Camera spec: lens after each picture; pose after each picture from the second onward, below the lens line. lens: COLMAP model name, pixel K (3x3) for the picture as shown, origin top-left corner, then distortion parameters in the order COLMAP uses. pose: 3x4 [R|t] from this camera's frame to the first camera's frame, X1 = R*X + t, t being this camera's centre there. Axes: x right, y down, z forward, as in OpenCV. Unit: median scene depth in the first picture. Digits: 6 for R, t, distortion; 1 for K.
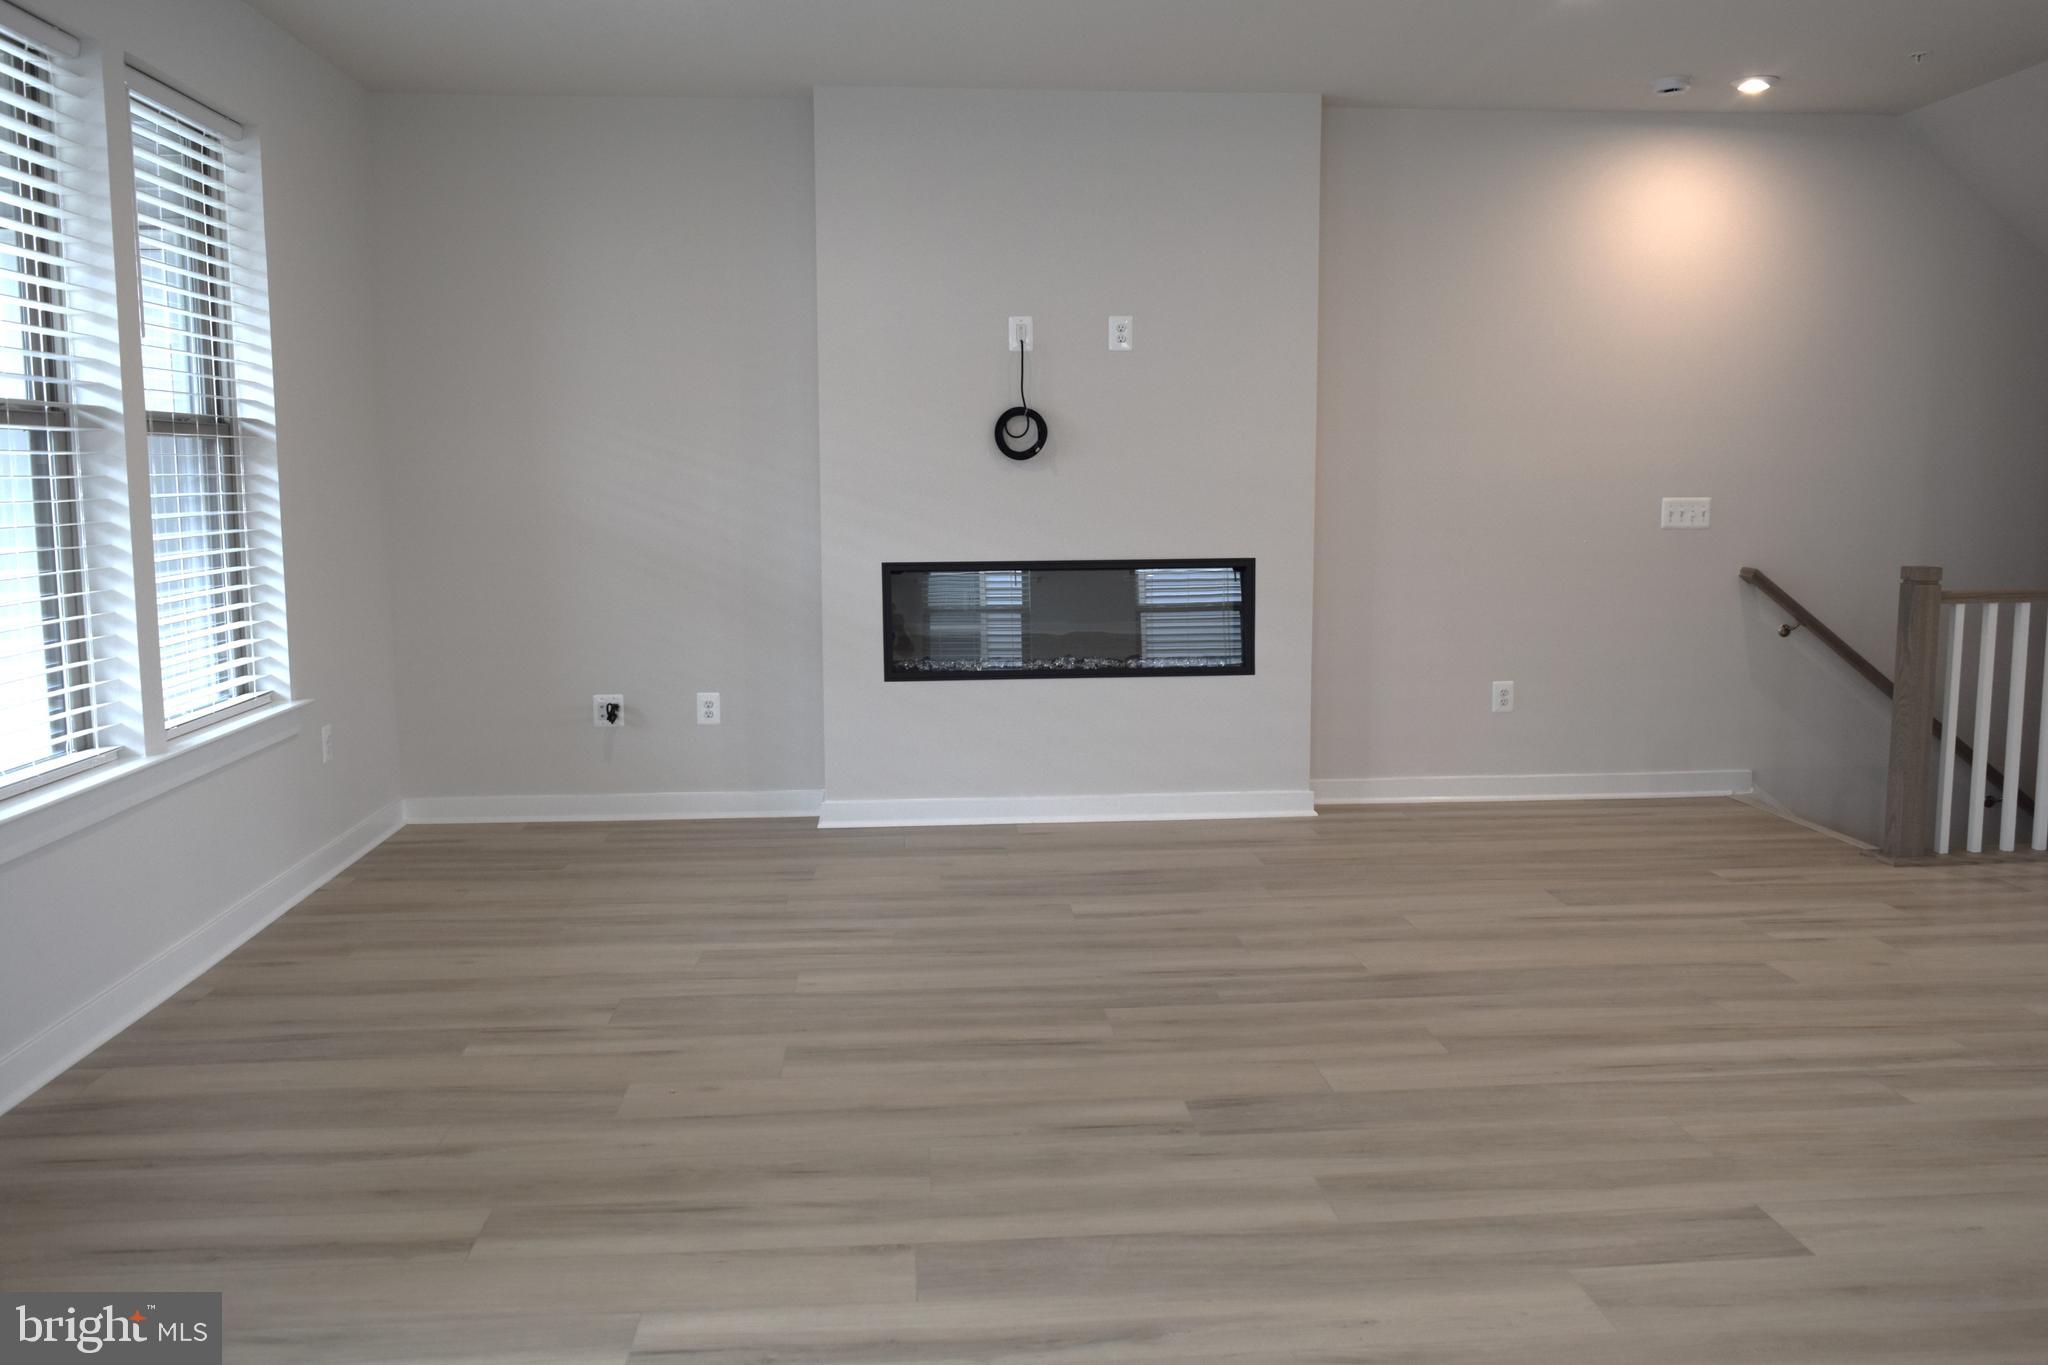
lens RADIAL K [[1574.9, 0, 1031.0], [0, 1574.9, 667.8], [0, 0, 1]] dist [-0.013440, 0.005636]
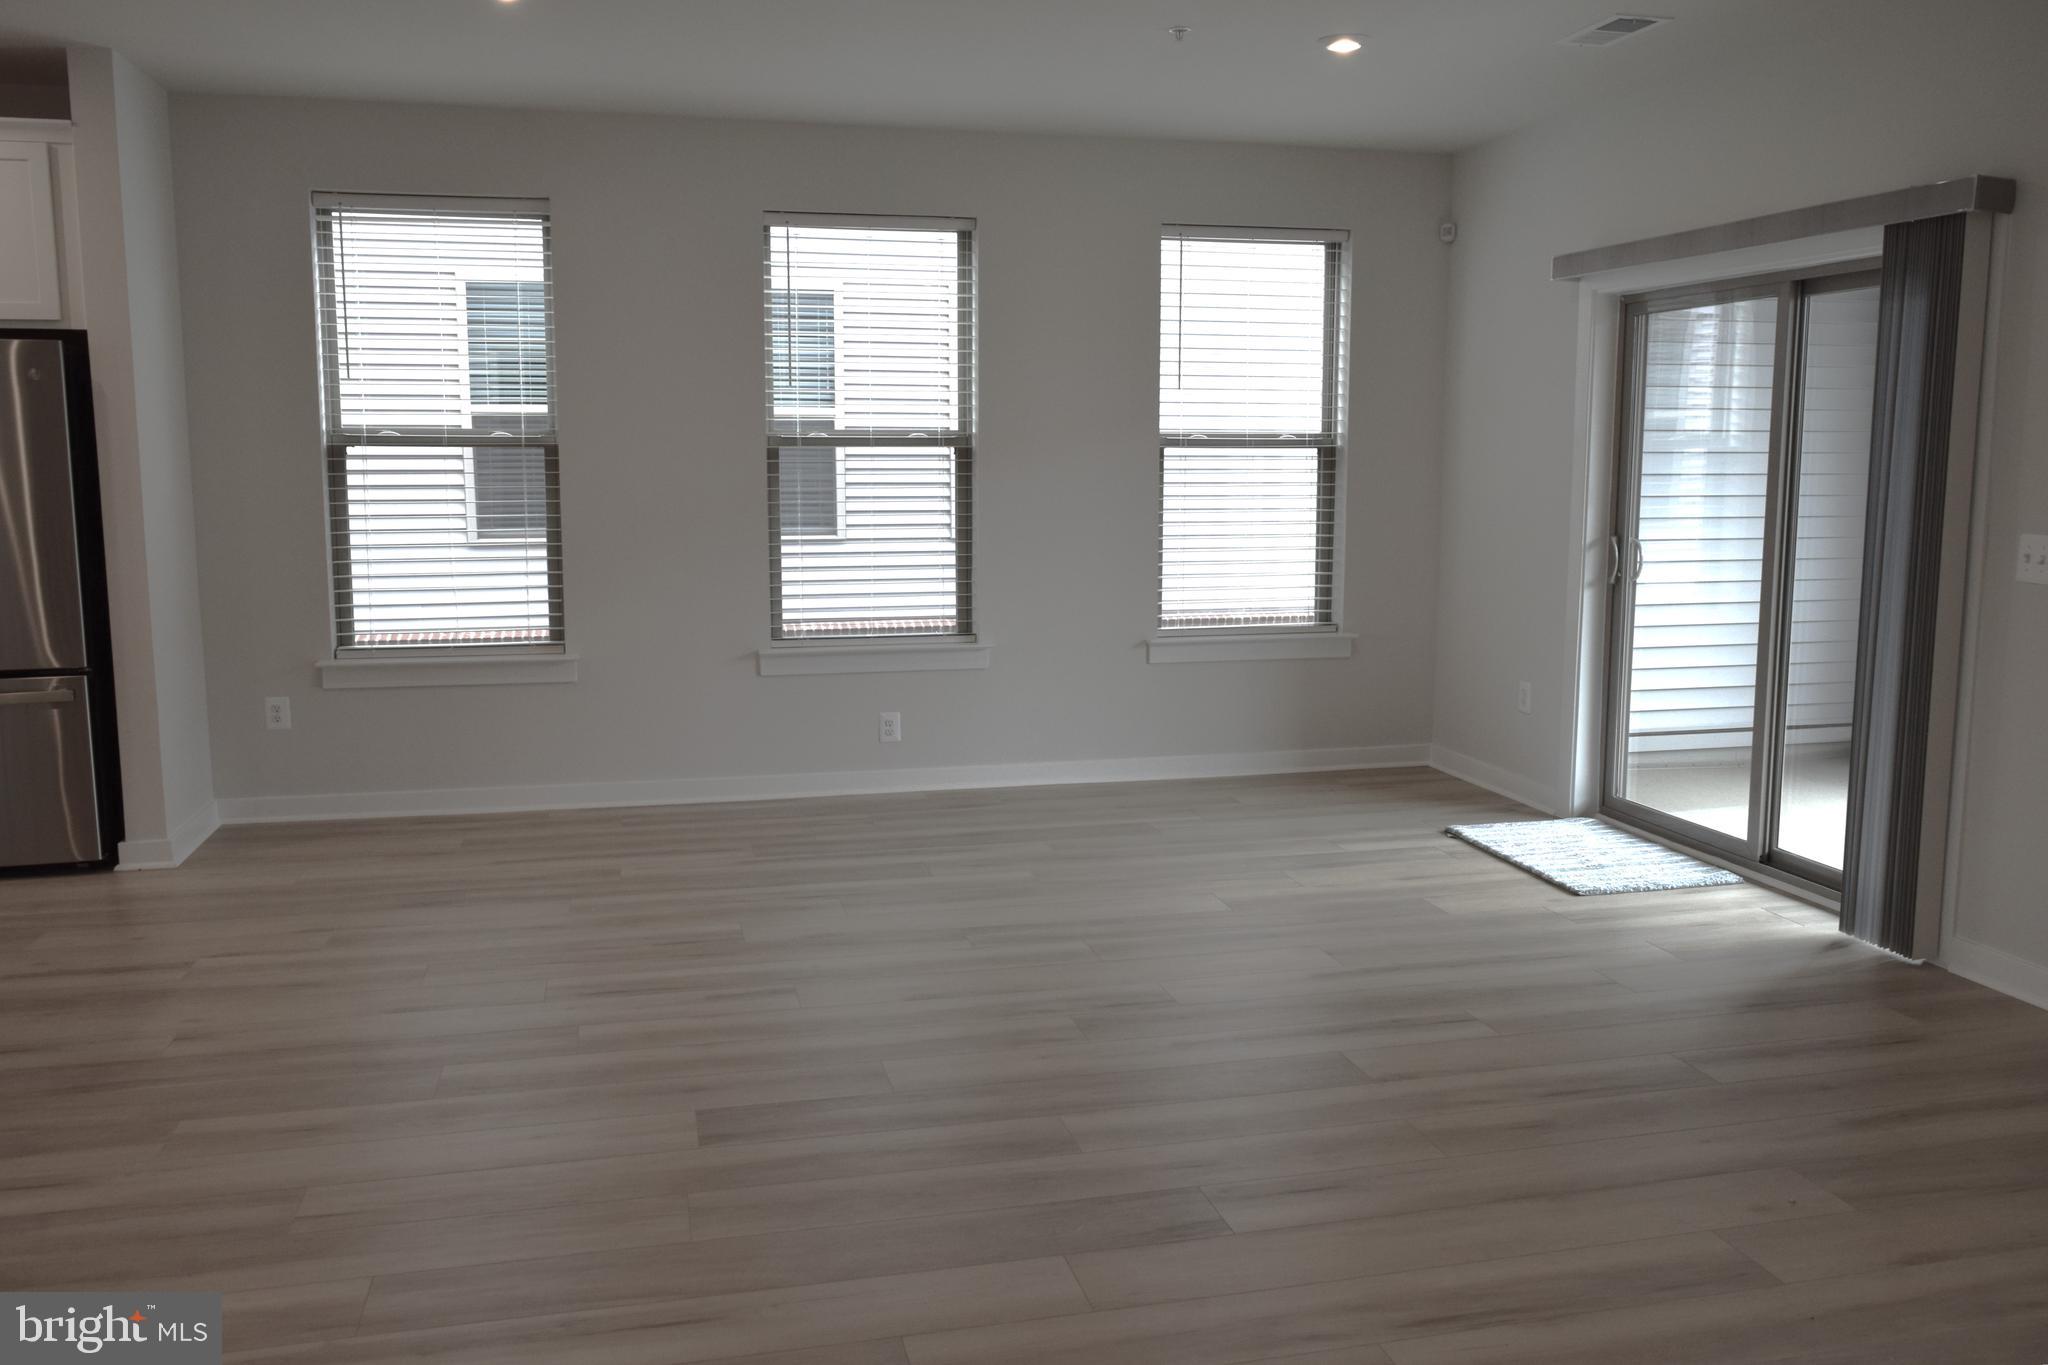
lens RADIAL K [[1615.3, 0, 1025.6], [0, 1615.3, 671.4], [0, 0, 1]] dist [-0.013253, -0.002862]
pose [[-0.987515, 0.025783, -0.155403, 0.374634], [-0.014348, 0.967693, 0.251723, -0.272989], [0.156873, 0.250810, -0.955241, 1.930275]]
